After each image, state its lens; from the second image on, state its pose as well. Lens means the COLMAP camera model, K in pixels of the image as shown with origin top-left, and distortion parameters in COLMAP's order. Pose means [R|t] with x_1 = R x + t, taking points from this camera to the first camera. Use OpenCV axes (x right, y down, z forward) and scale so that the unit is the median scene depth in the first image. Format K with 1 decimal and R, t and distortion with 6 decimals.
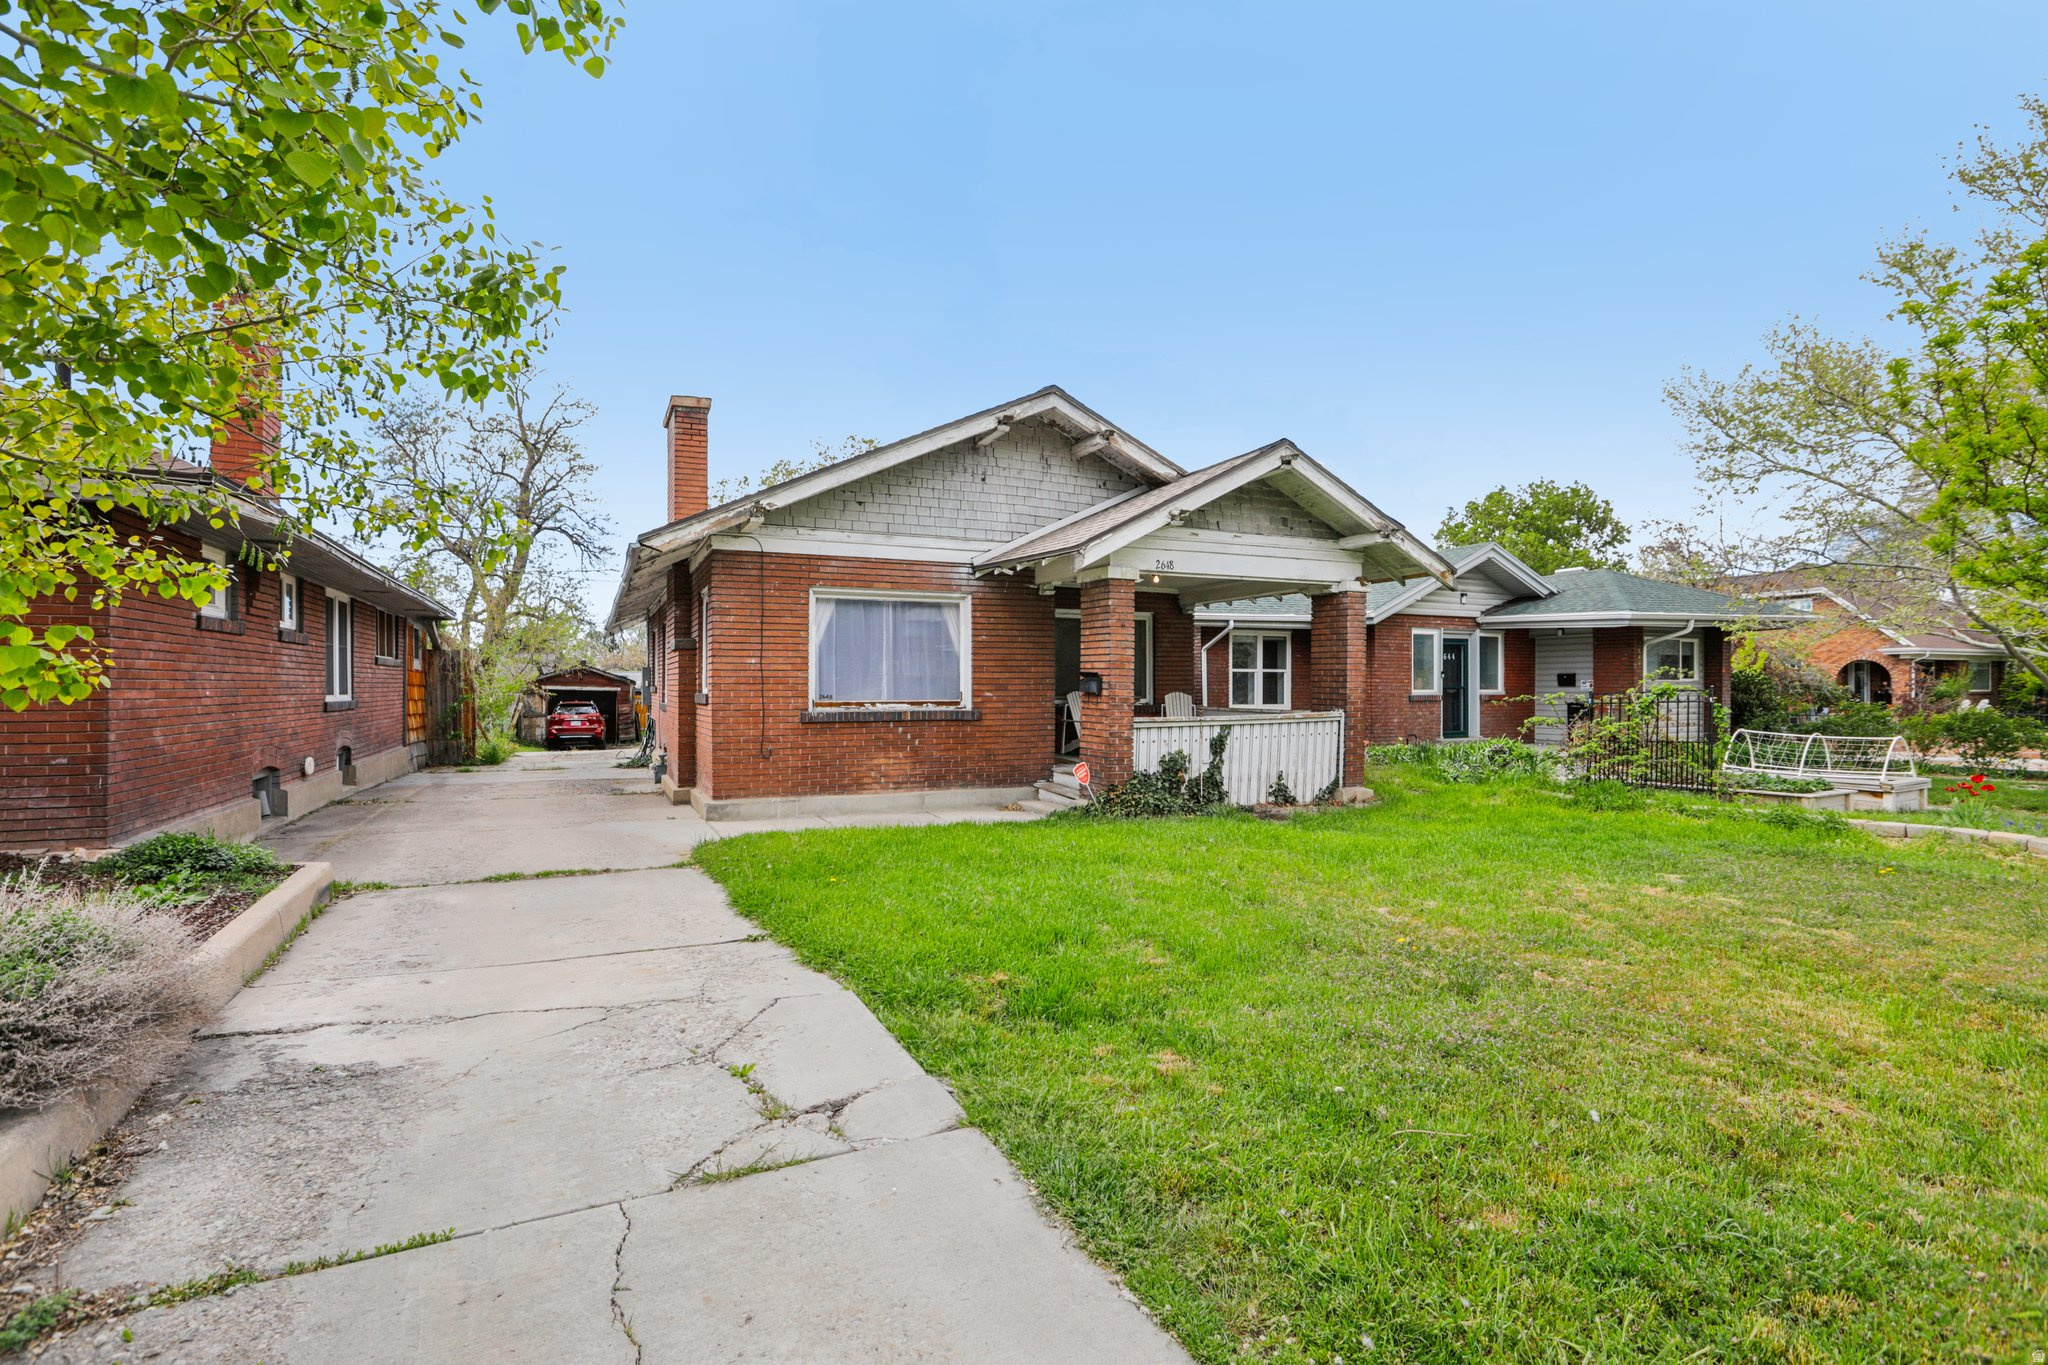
lens RADIAL K [[959.8, 0, 1024.0], [0, 959.8, 682.5], [0, 0, 1]] dist [-0.031251, 0.000316]
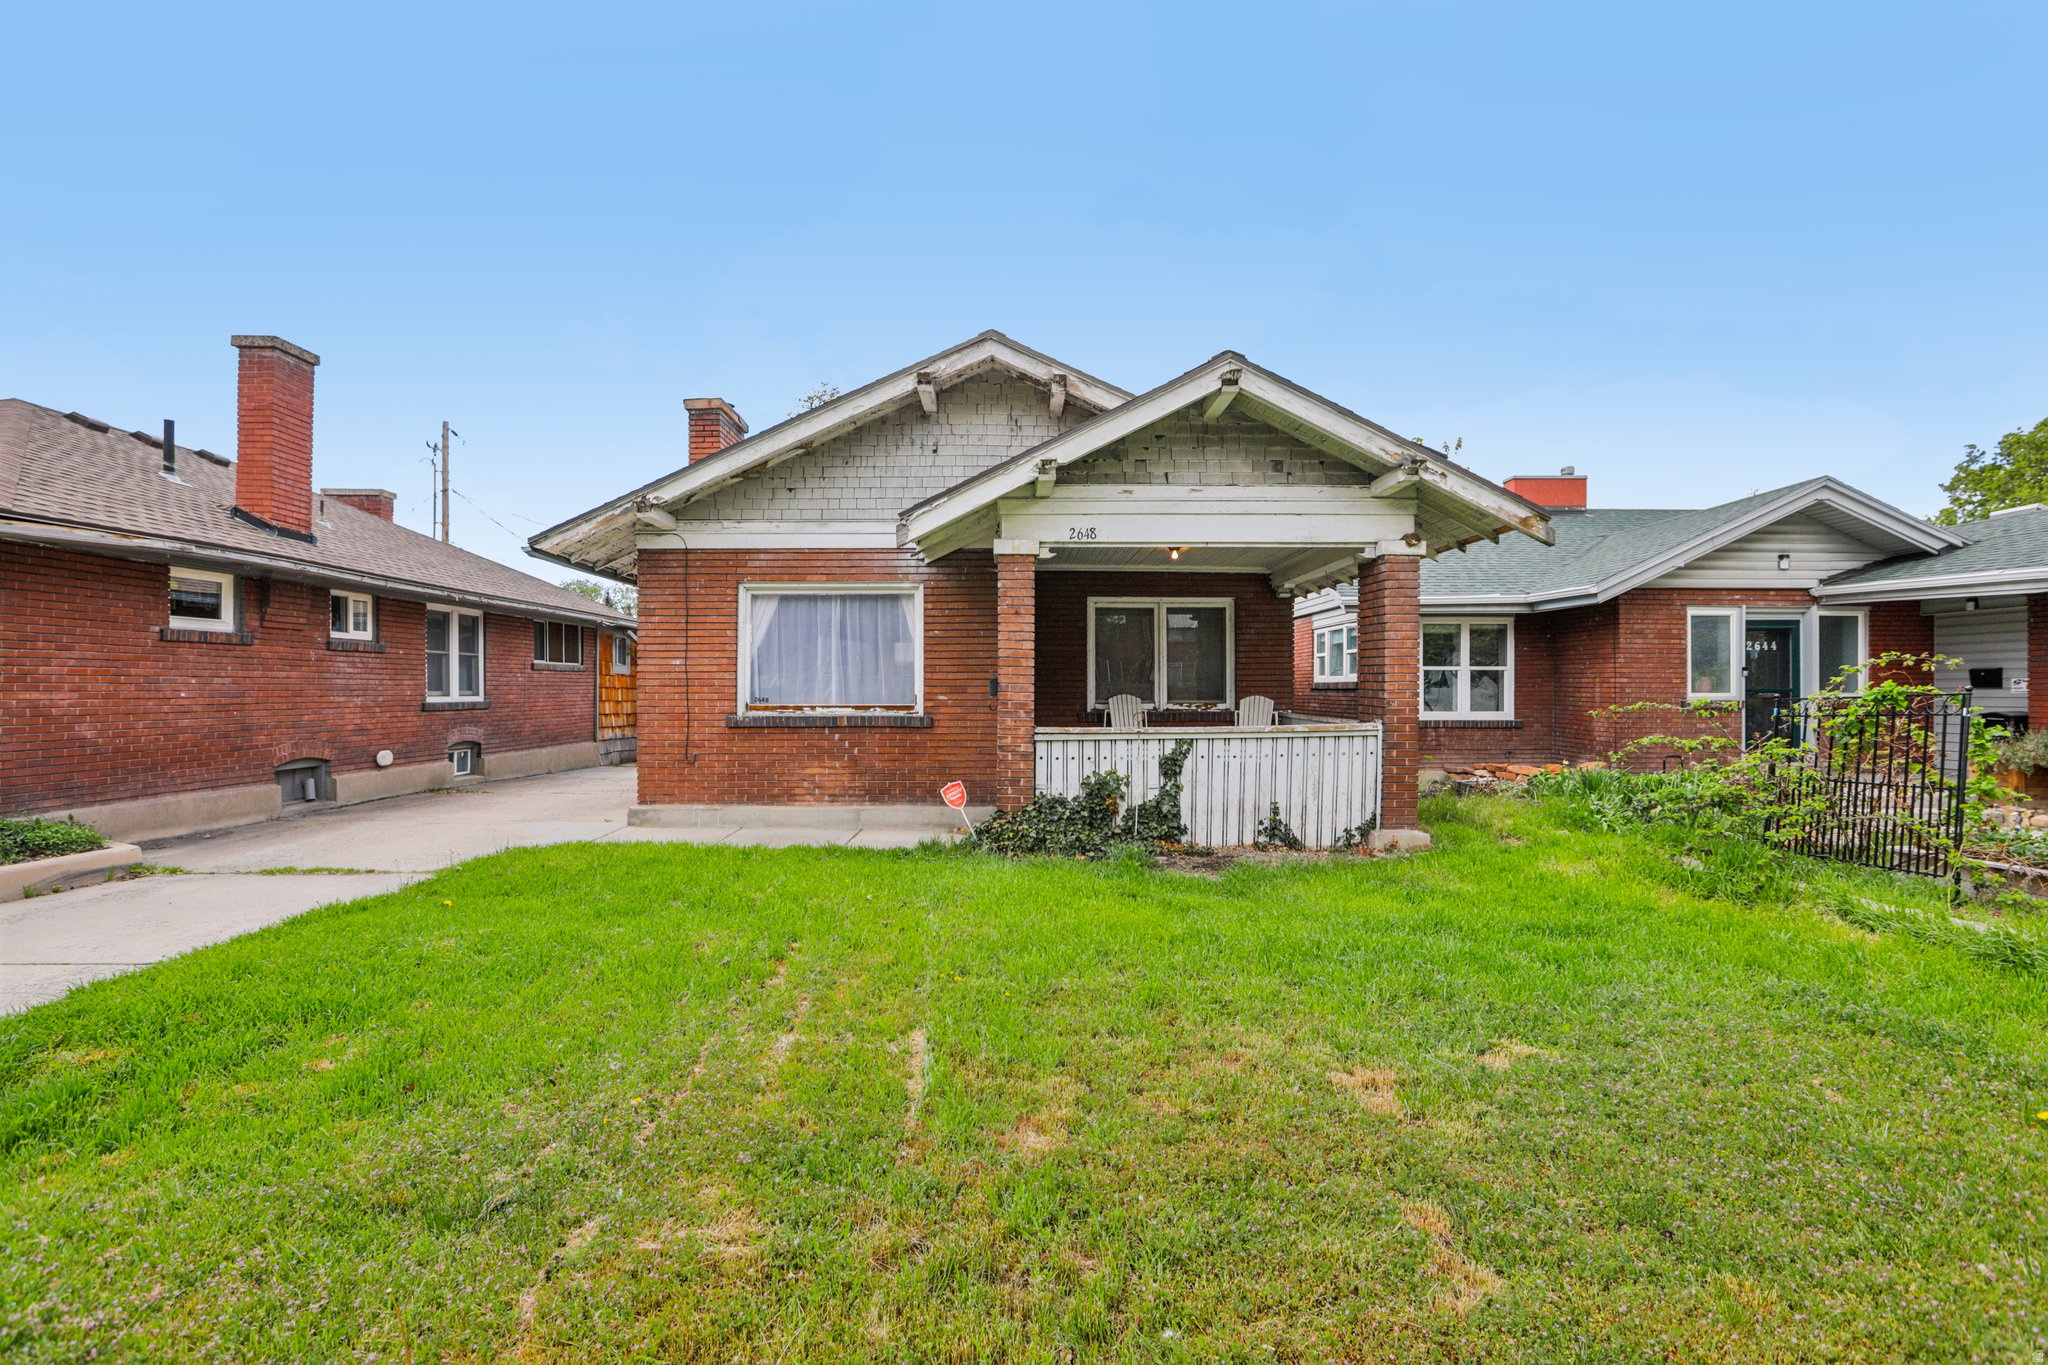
lens RADIAL K [[959.8, 0, 1024.0], [0, 959.8, 682.5], [0, 0, 1]] dist [-0.031251, 0.000316]
pose [[0.911721, -0.003354, -0.410796, 0.402307], [0.002179, 0.999992, -0.003330, 0.001658], [0.410804, 0.002141, 0.911721, 0.248494]]
